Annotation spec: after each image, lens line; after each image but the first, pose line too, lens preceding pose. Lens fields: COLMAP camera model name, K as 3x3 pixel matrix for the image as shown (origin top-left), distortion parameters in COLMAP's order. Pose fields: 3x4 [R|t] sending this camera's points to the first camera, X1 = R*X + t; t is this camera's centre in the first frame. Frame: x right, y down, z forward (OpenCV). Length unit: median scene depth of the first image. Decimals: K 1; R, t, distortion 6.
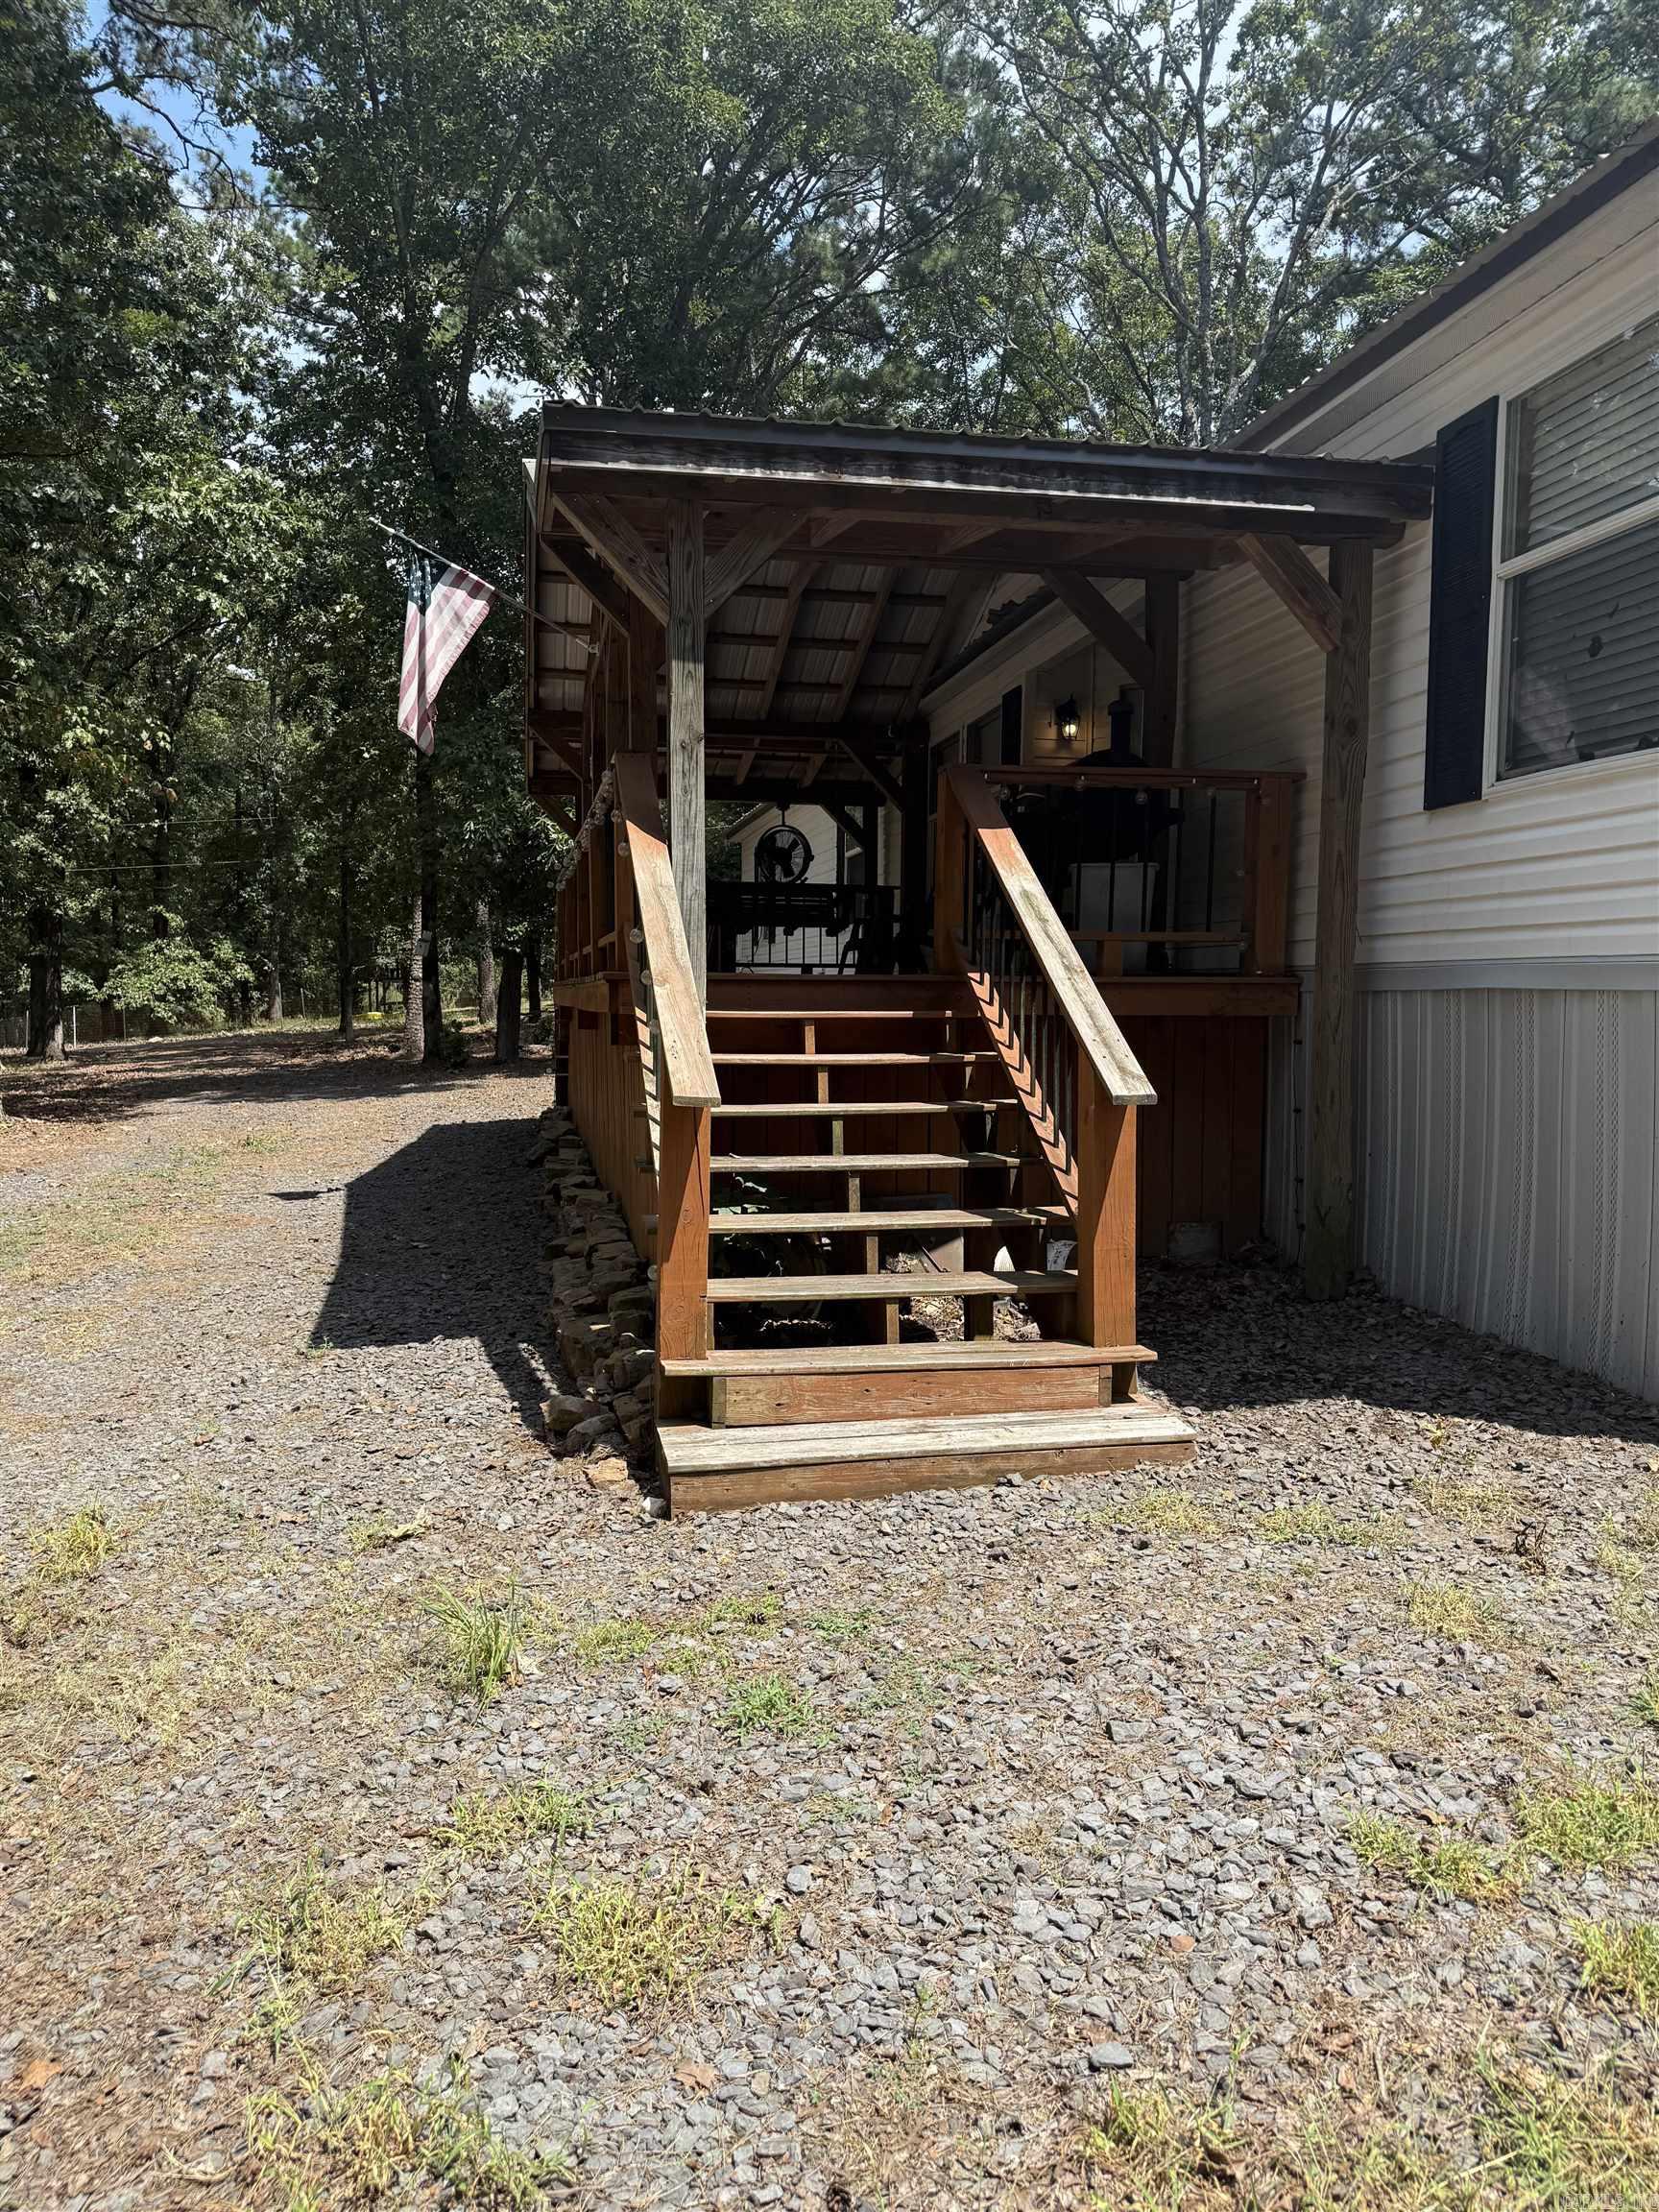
lens RADIAL K [[1533.6, 0, 829.5], [0, 1533.6, 1106.0], [0, 0, 1]] dist [0.154127, -0.236387]
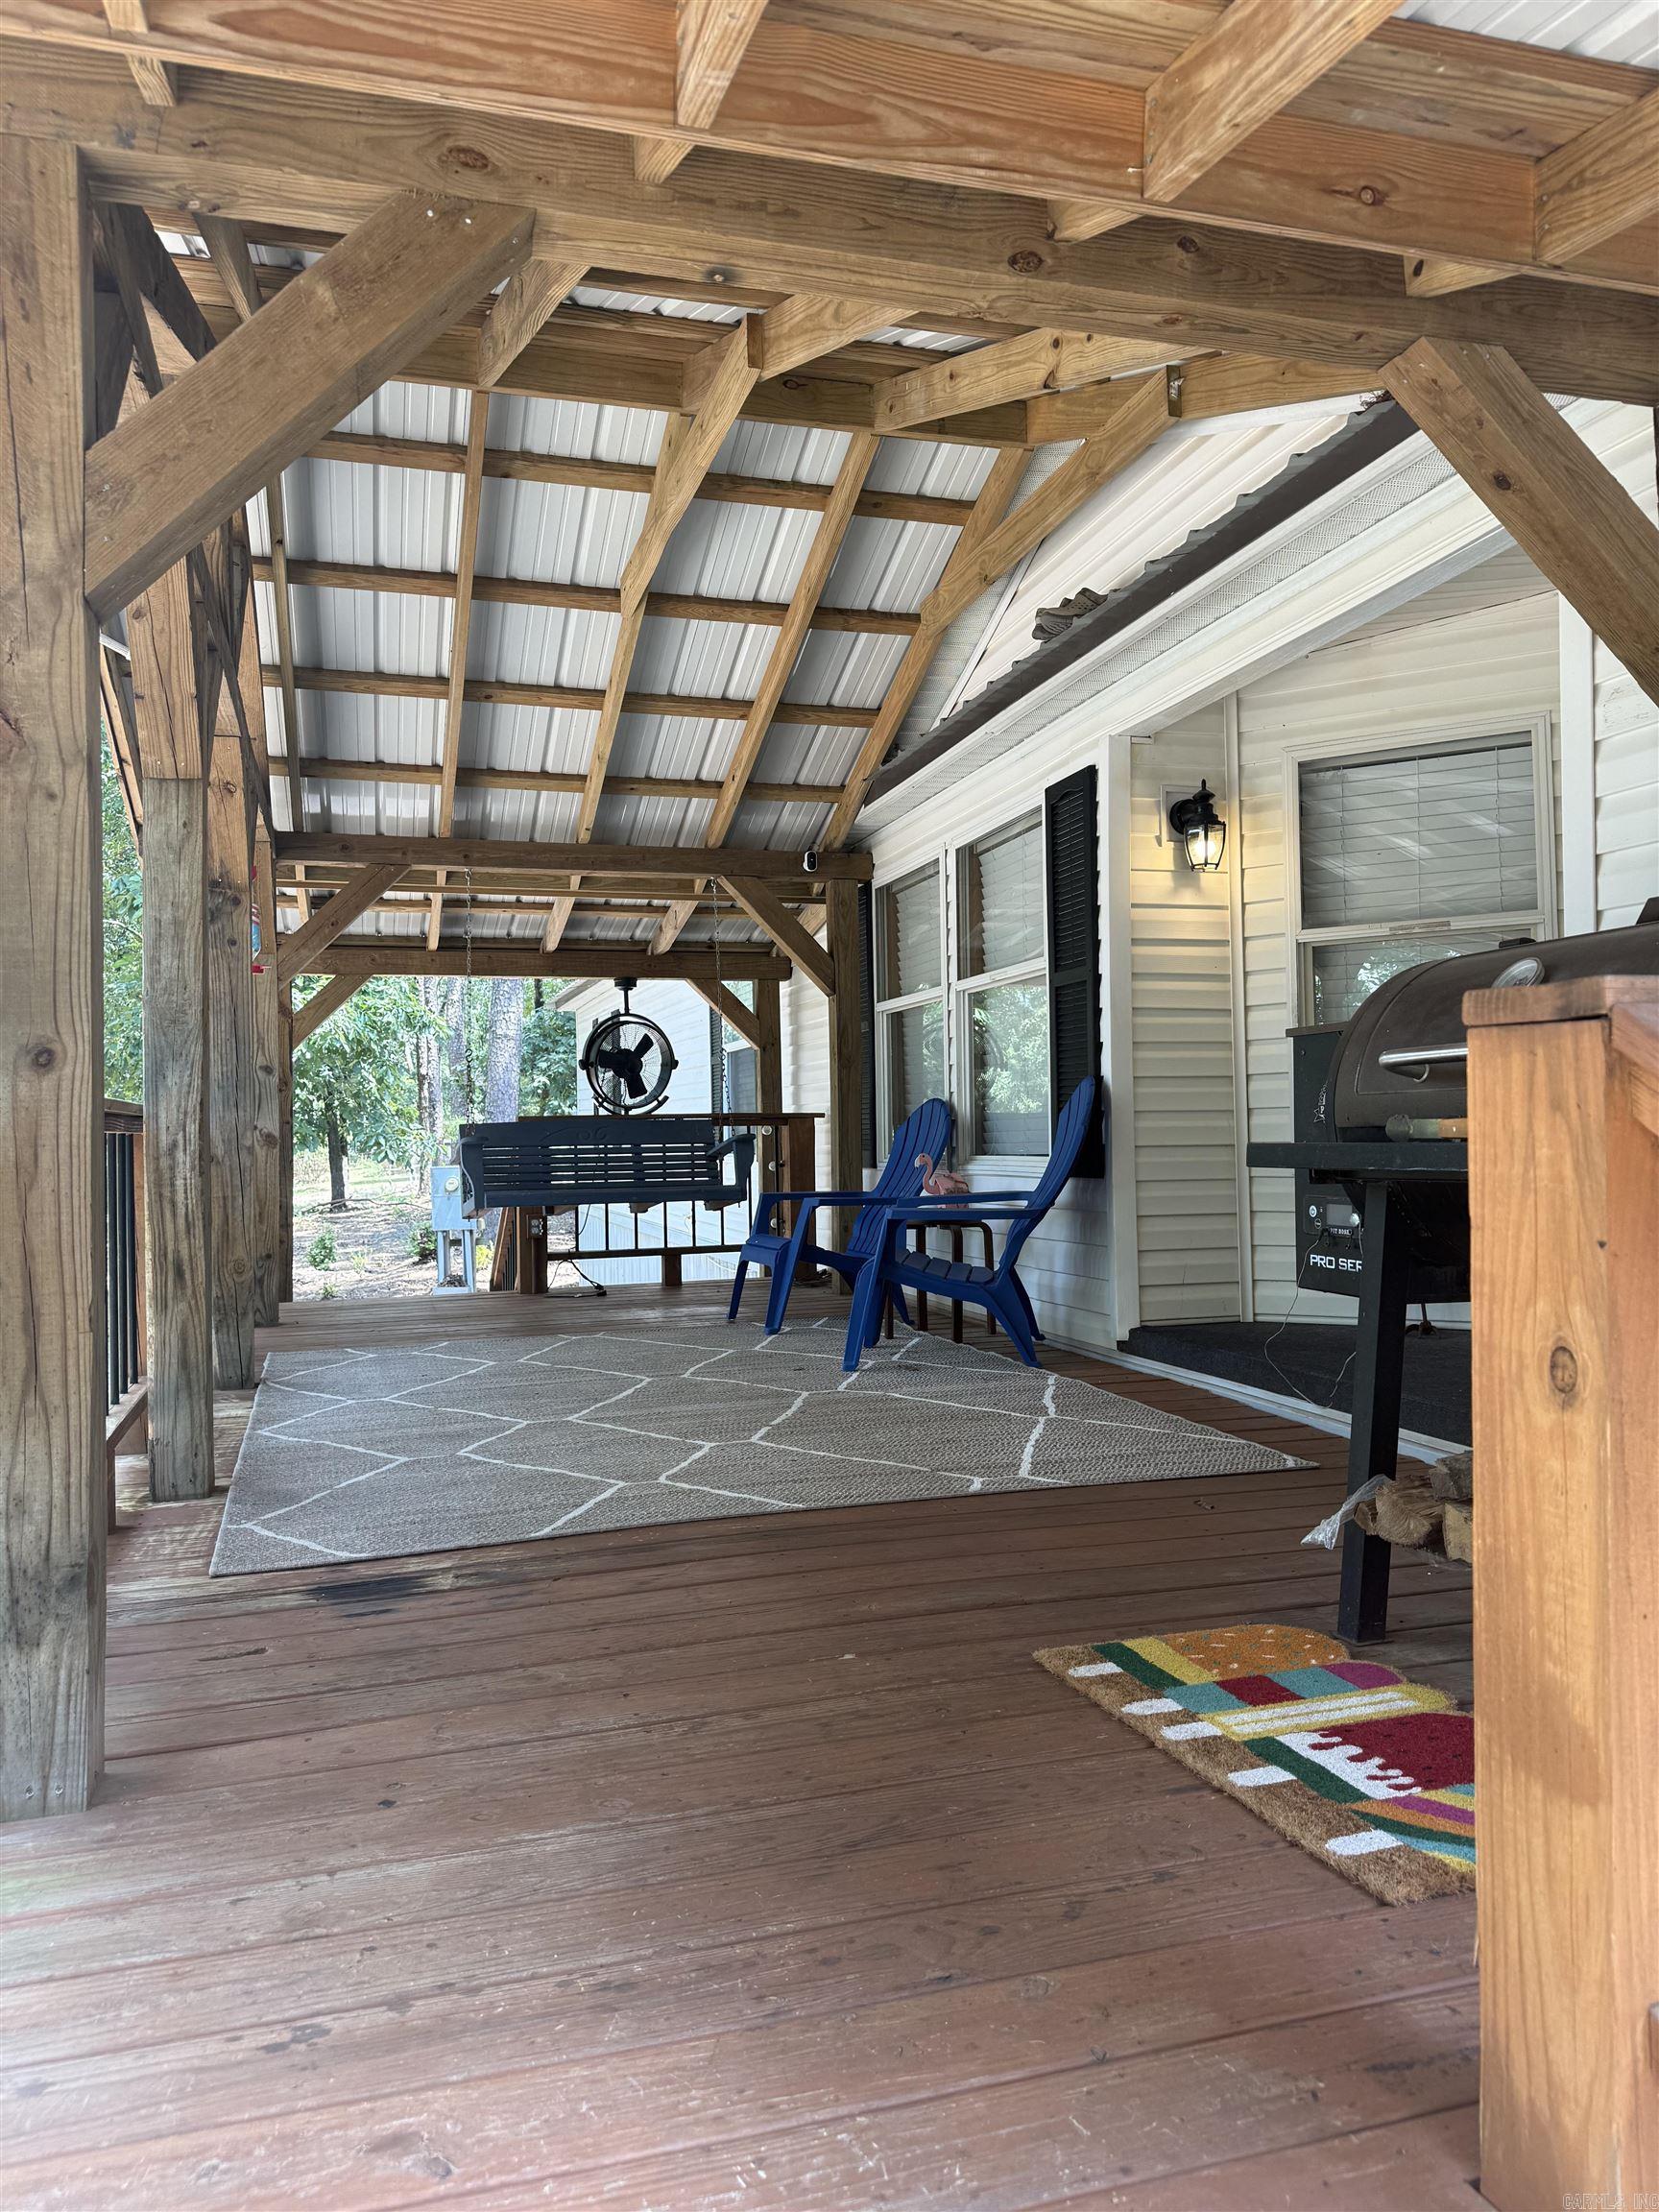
lens RADIAL K [[1533.6, 0, 829.5], [0, 1533.6, 1106.0], [0, 0, 1]] dist [0.154127, -0.236387]
pose [[0.995649, -0.024416, 0.089929, -0.006874], [0.032403, 0.995552, -0.088463, -0.106022], [-0.087369, 0.090992, 0.992012, 0.459245]]
